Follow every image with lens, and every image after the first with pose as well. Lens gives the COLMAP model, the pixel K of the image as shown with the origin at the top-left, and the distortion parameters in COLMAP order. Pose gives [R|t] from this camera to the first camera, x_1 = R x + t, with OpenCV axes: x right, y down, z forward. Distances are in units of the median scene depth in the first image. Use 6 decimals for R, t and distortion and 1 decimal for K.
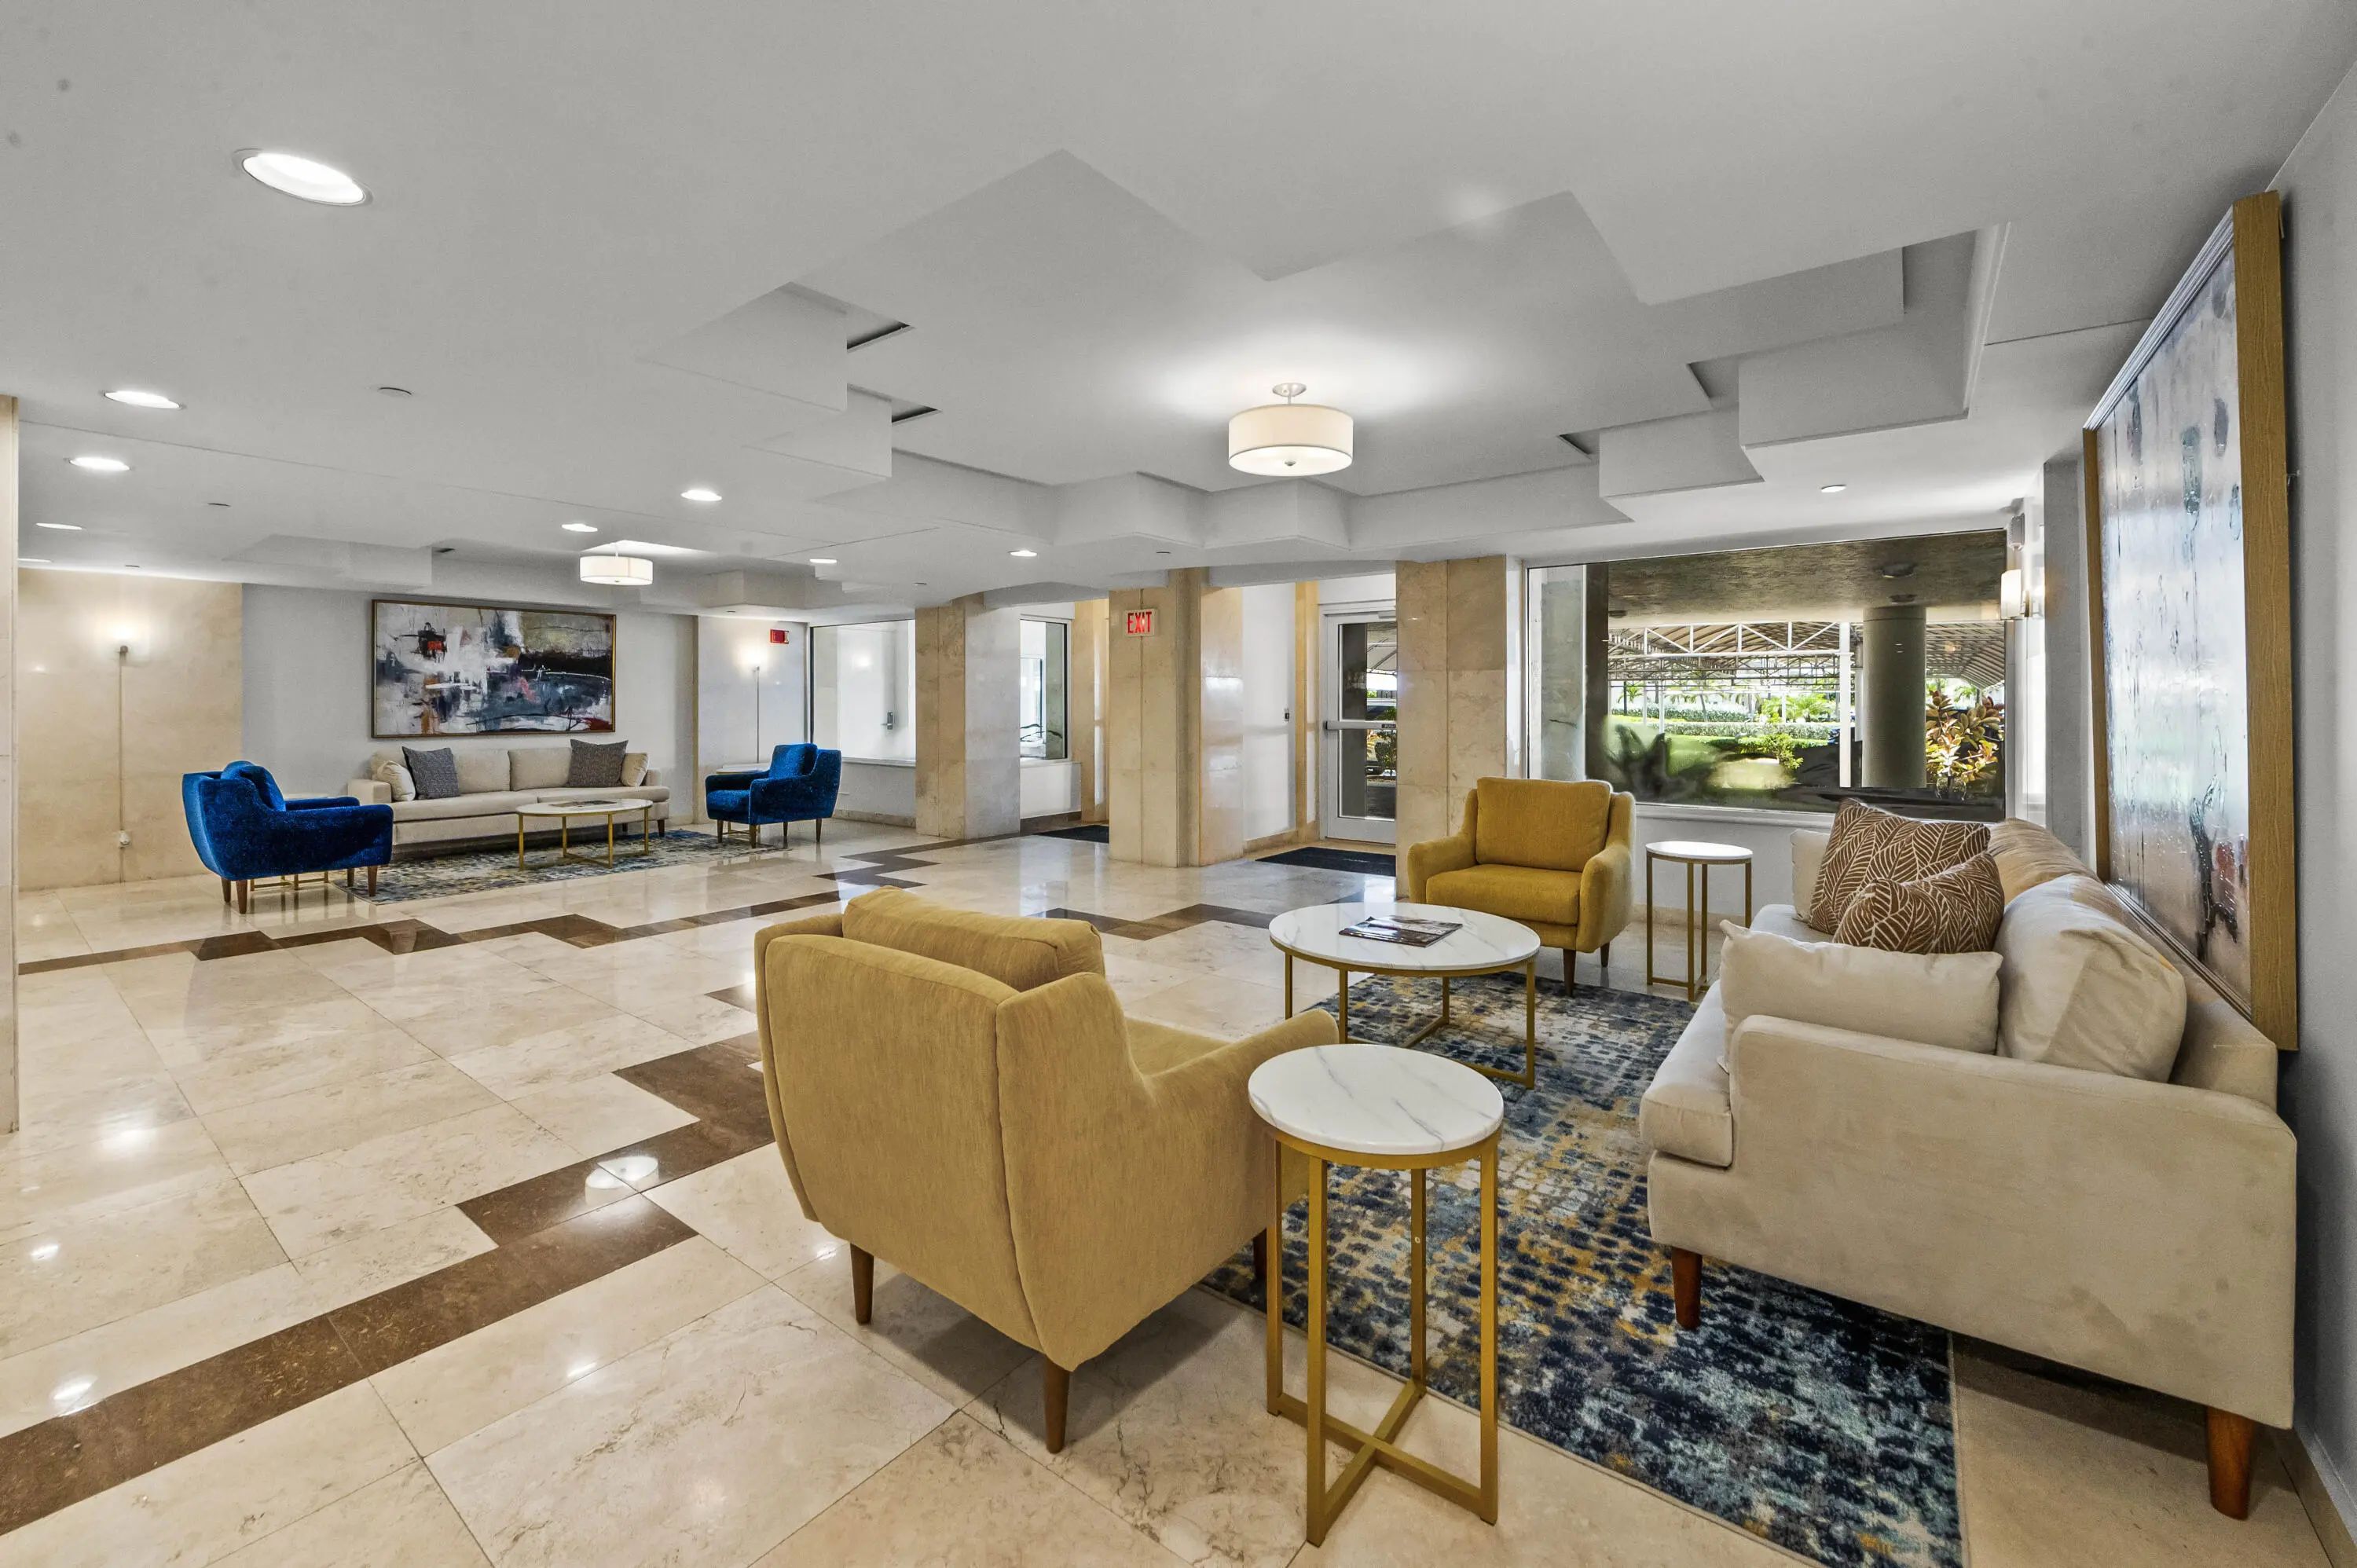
lens RADIAL K [[954.1, 0, 1185.0], [0, 954.1, 705.2], [0, 0, 1]] dist [0.001465, 0.000087]
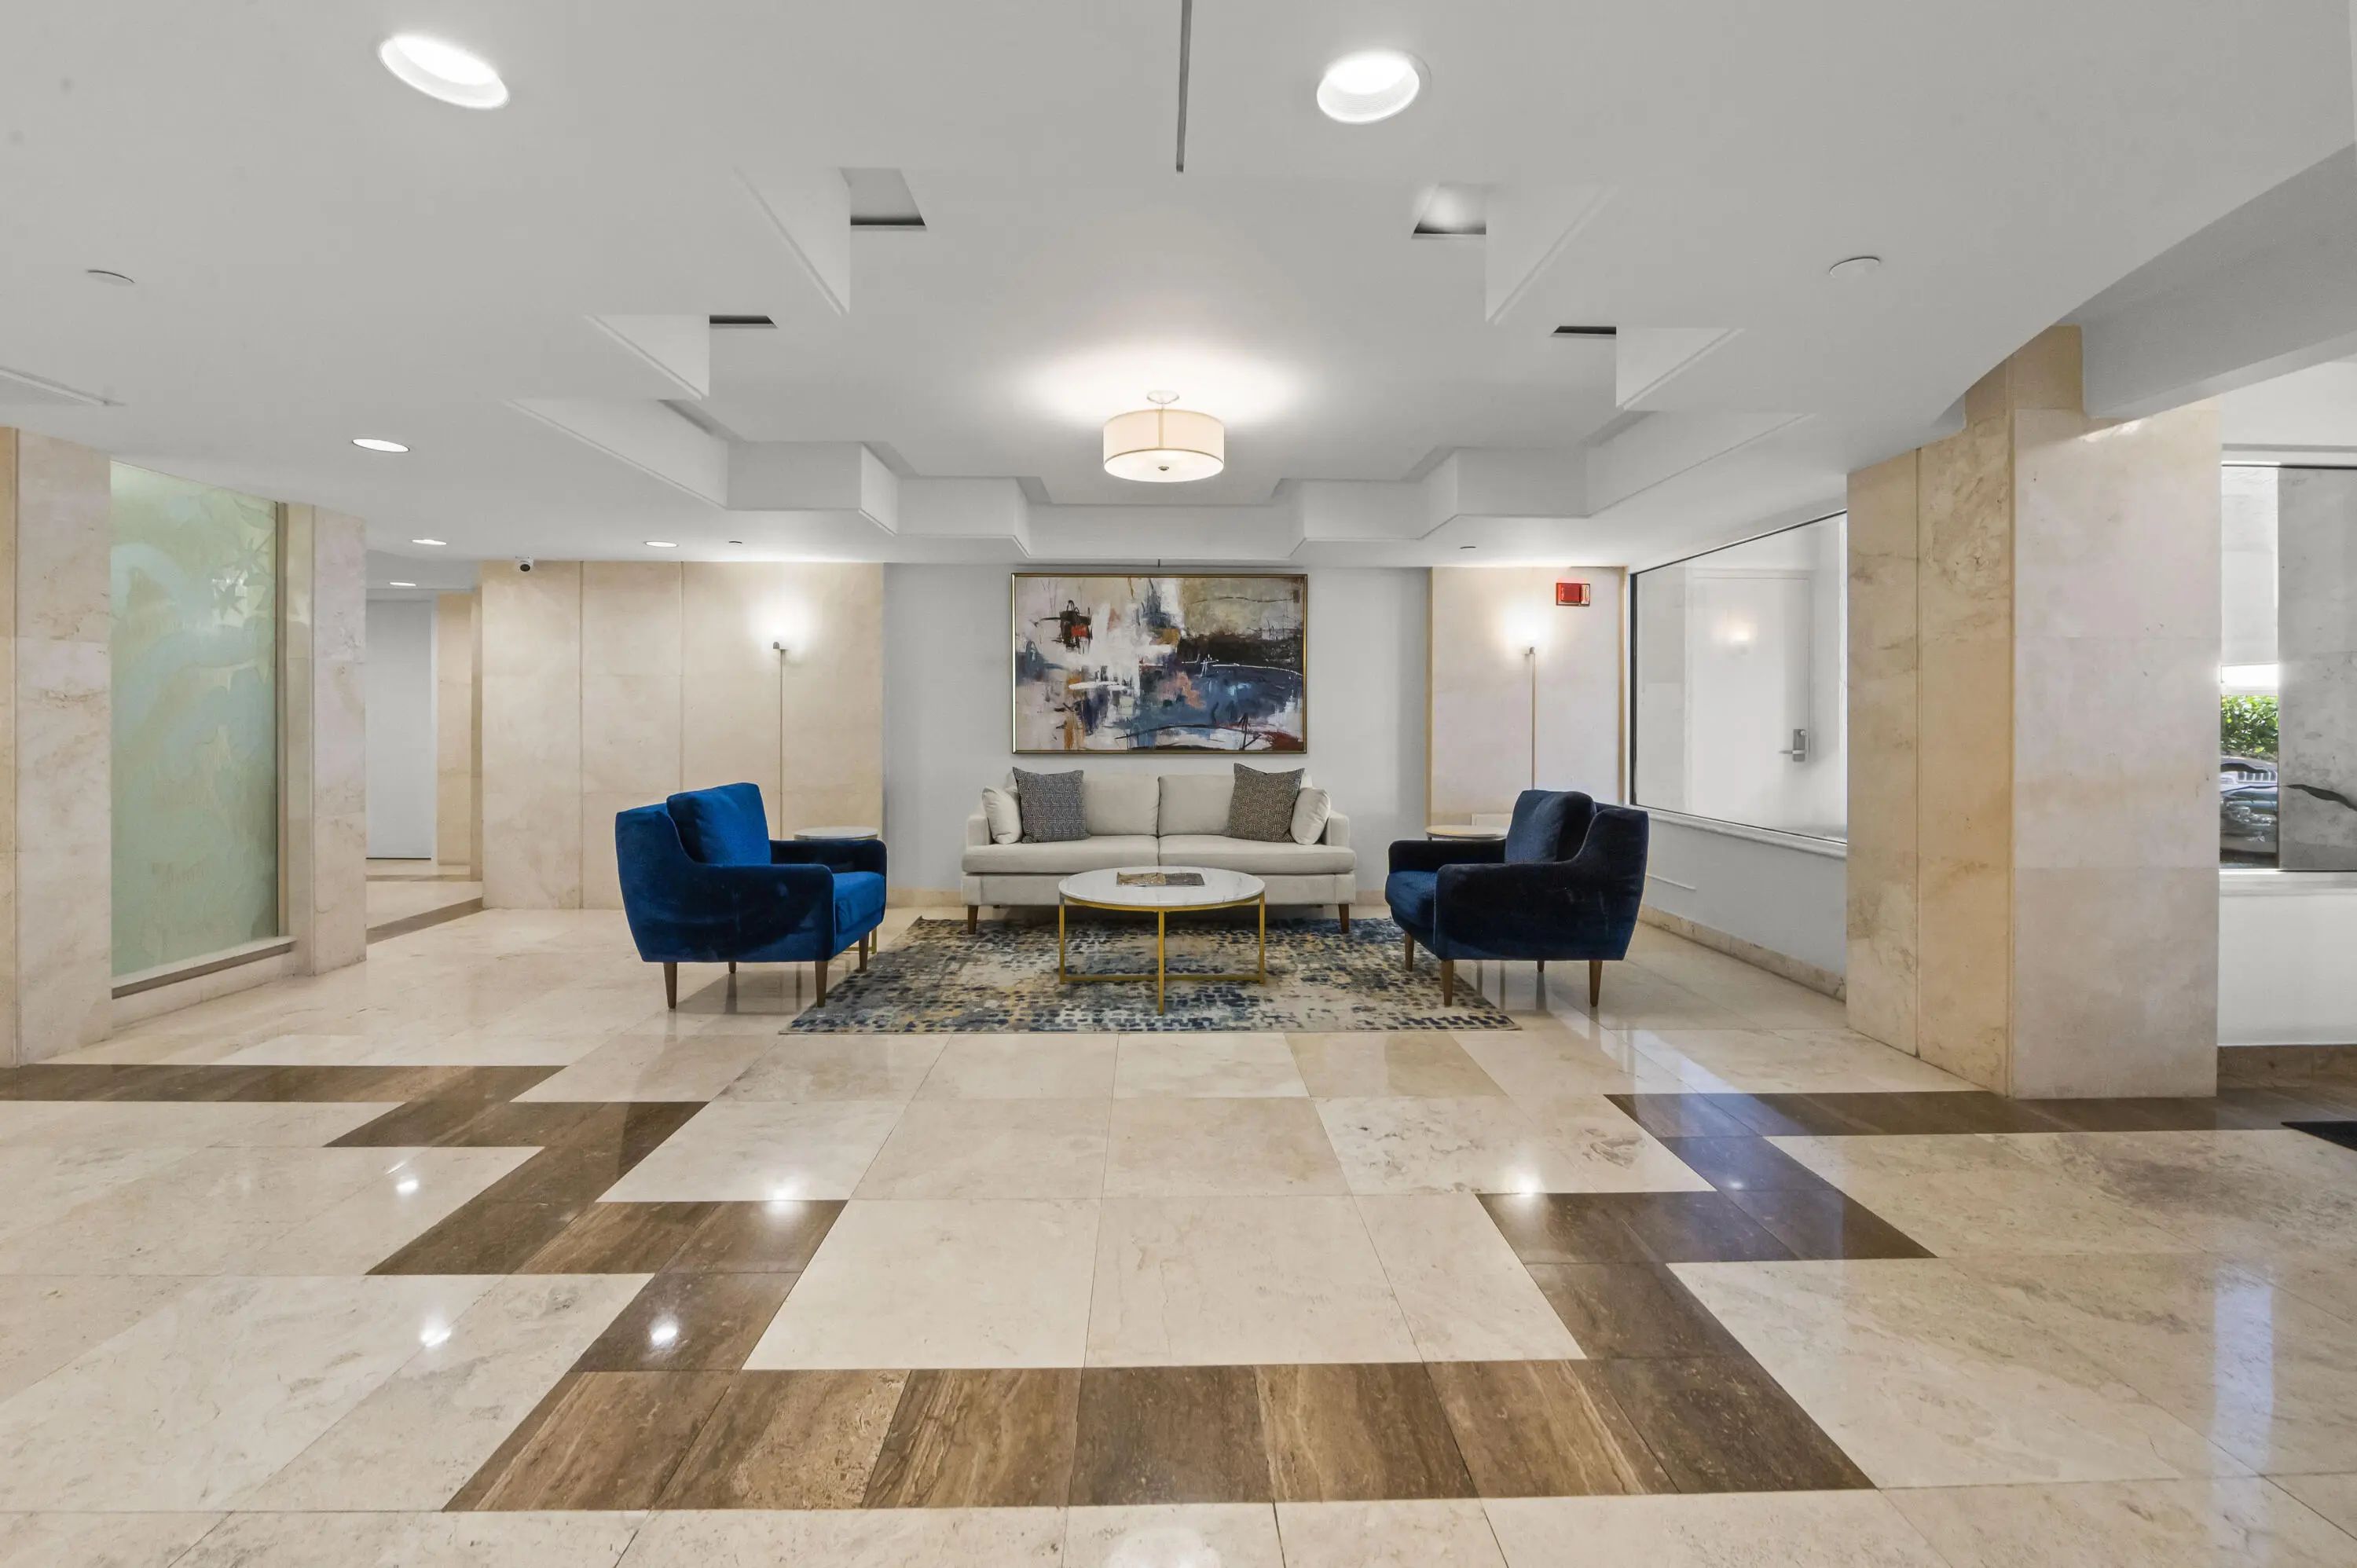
lens RADIAL K [[954.1, 0, 1176.4], [0, 954.1, 724.0], [0, 0, 1]] dist [0.001465, 0.000087]
pose [[0.619892, 0.003950, -0.784677, -0.150665], [-0.003776, 0.999991, 0.002050, 0.007186], [0.784678, 0.001692, 0.619901, 0.562670]]
